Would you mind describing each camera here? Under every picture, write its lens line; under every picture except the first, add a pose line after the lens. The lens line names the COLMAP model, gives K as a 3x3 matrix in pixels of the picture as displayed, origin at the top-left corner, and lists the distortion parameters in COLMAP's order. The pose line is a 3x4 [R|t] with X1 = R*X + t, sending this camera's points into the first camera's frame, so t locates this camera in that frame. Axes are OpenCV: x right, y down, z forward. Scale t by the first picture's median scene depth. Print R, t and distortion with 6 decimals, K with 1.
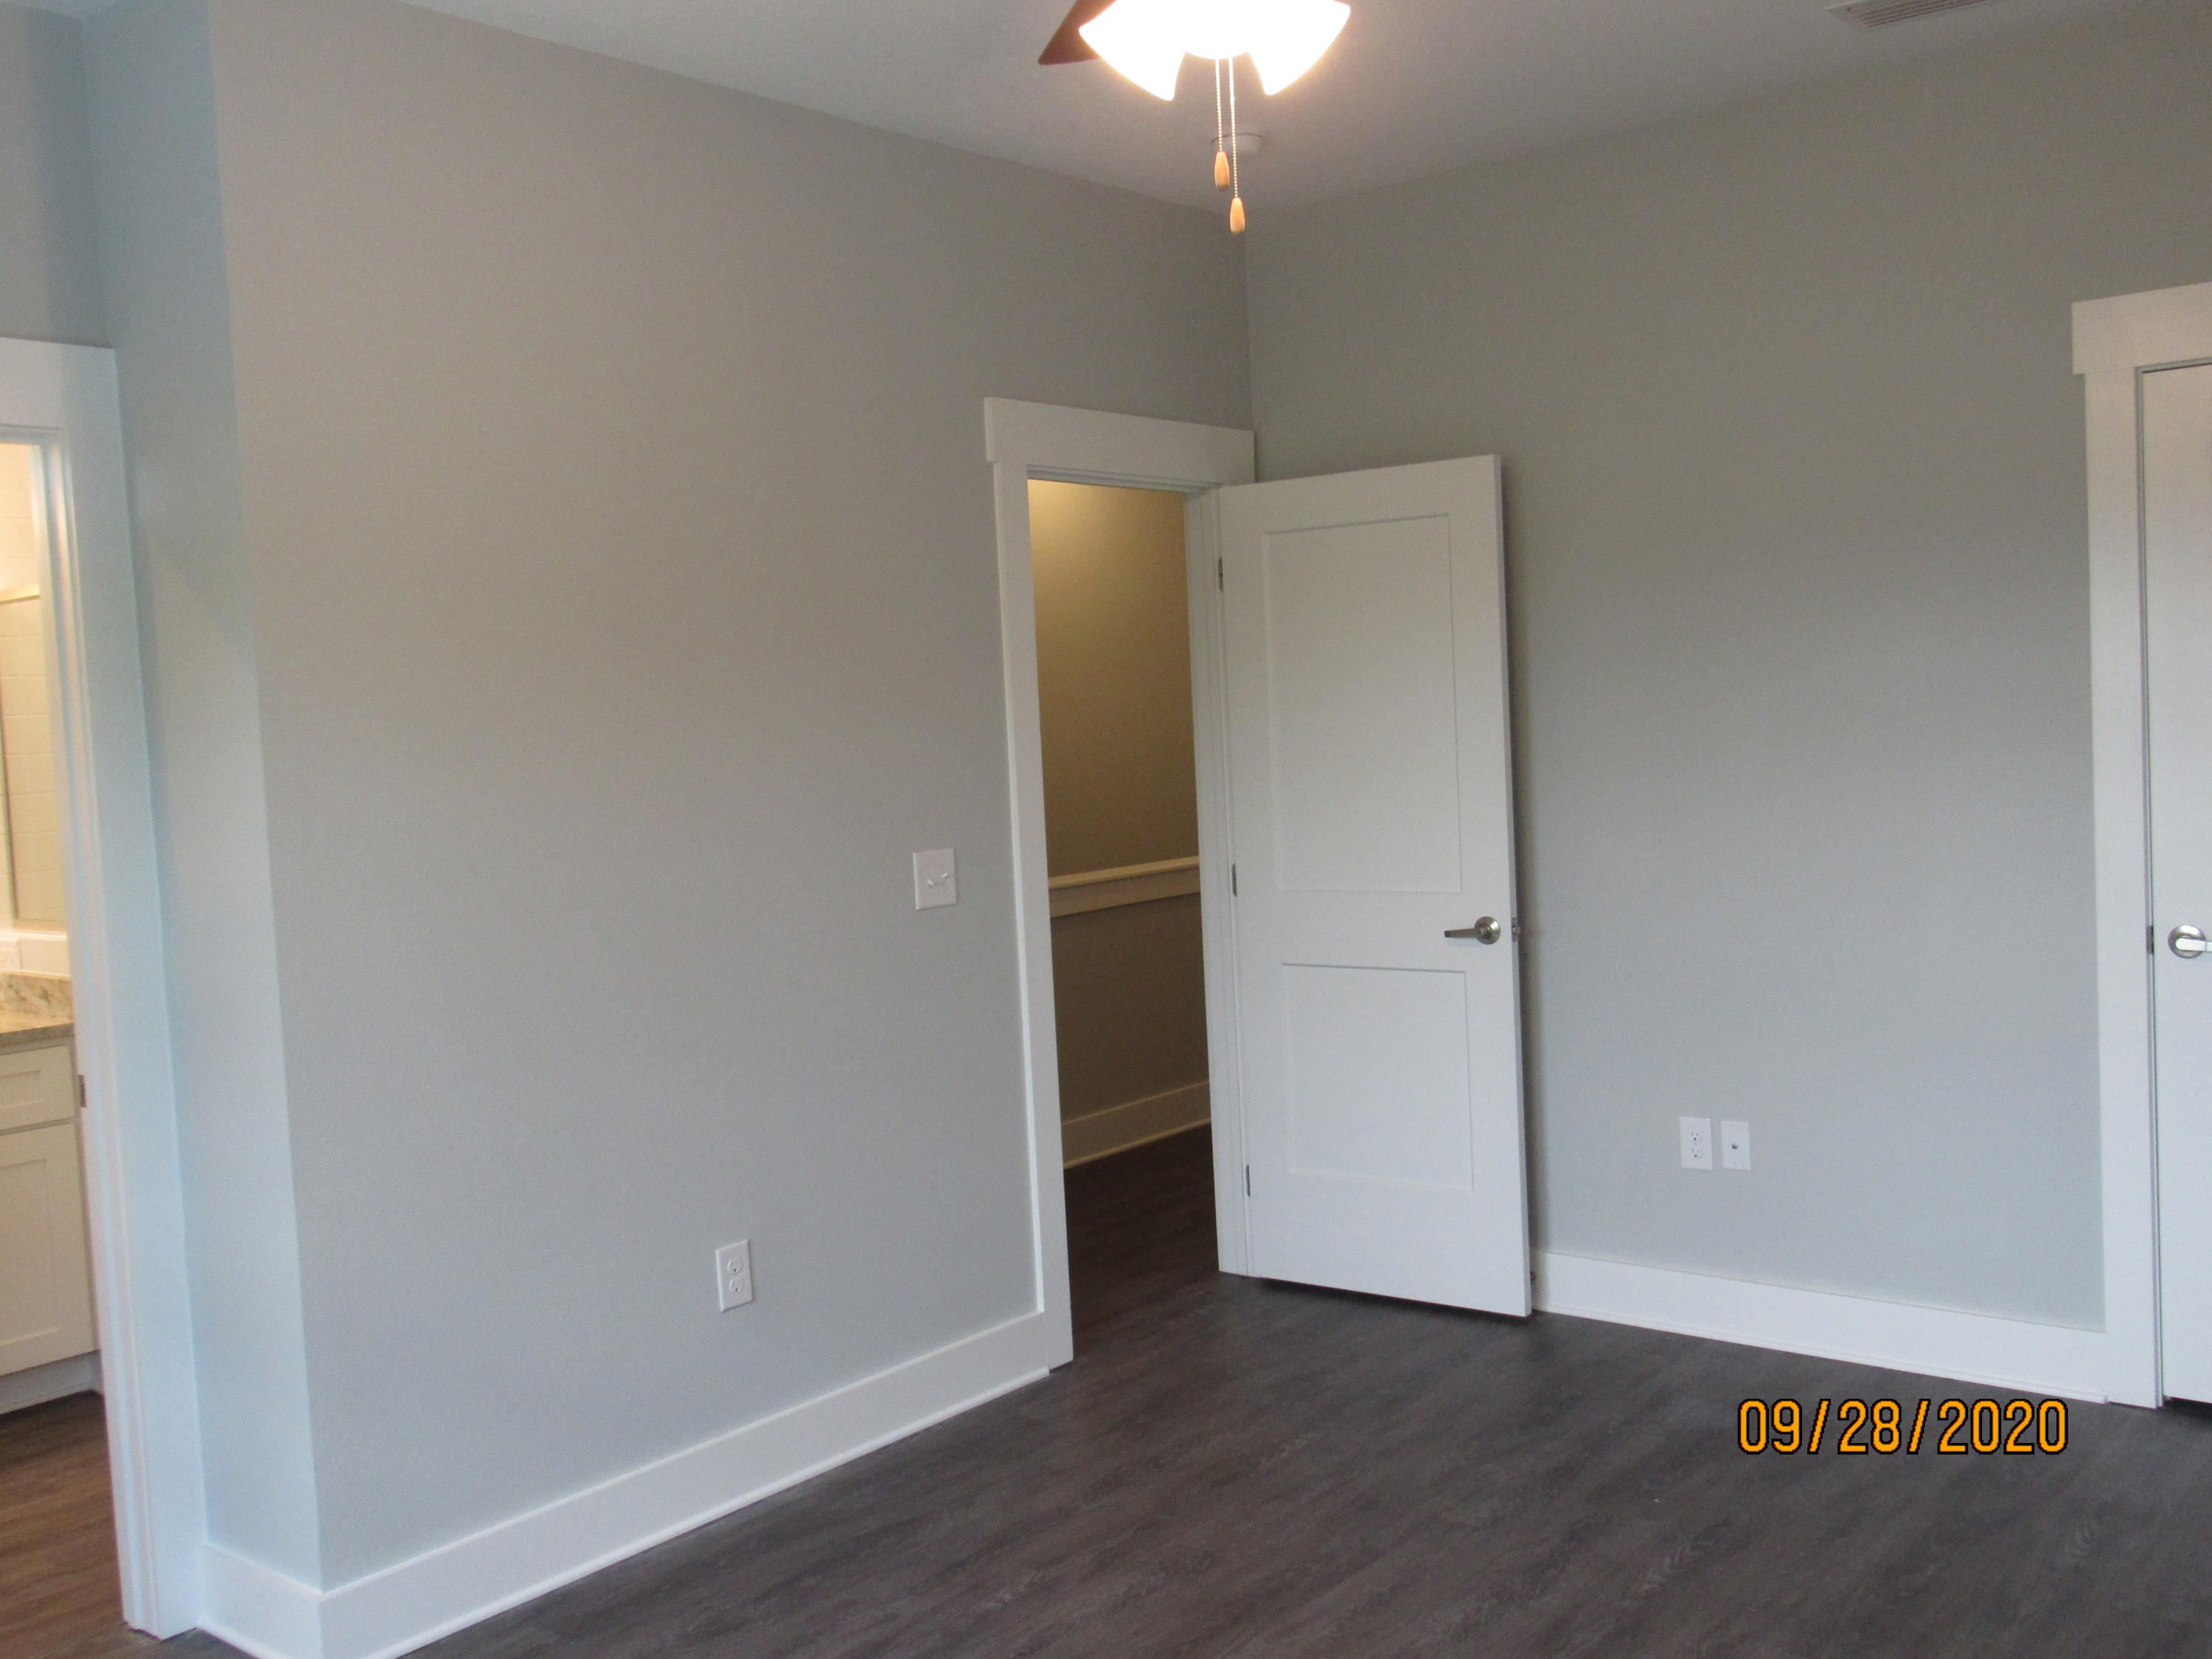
lens RADIAL K [[1966.8, 0, 1106.0], [0, 1966.8, 828.0], [0, 0, 1]] dist [0.018794, 0.002591]
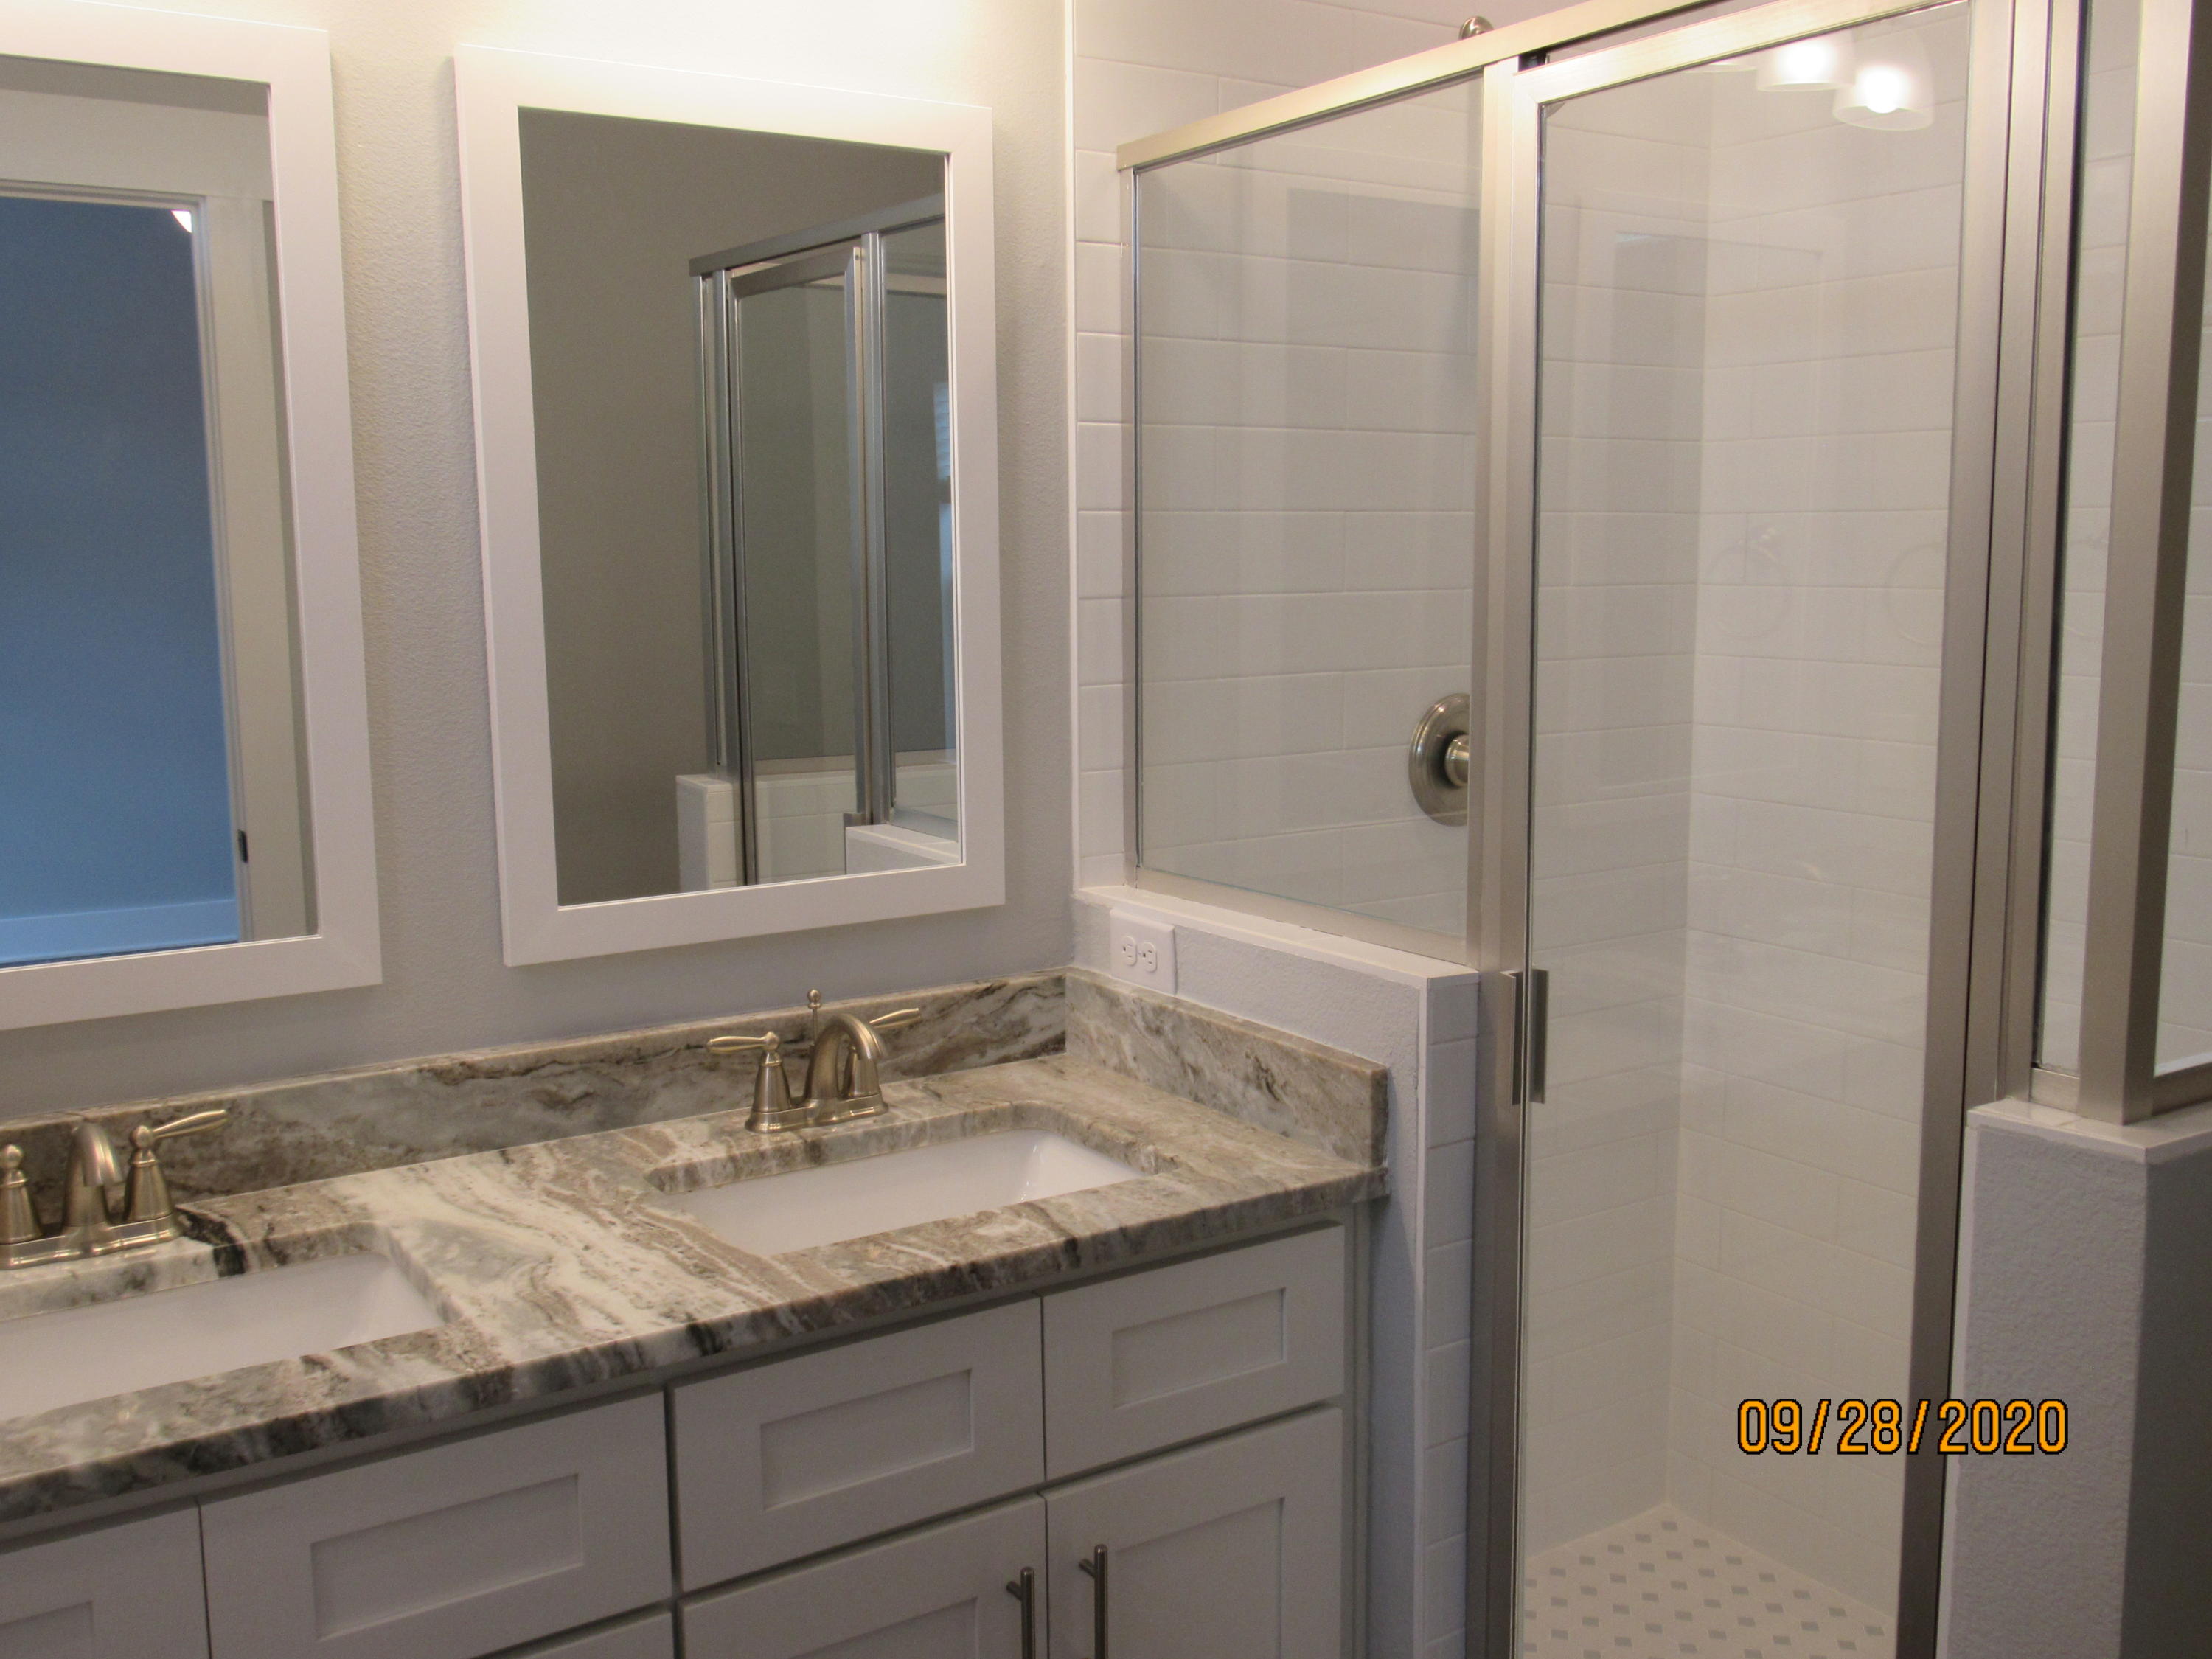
lens RADIAL K [[1966.8, 0, 1104.0], [0, 1966.8, 819.2], [0, 0, 1]] dist [0.018794, 0.002591]
pose [[0.955582, 0.076261, -0.284687, -0.442230], [-0.051052, 0.994172, 0.094955, -0.008657], [0.290269, -0.076204, 0.953906, 0.578860]]
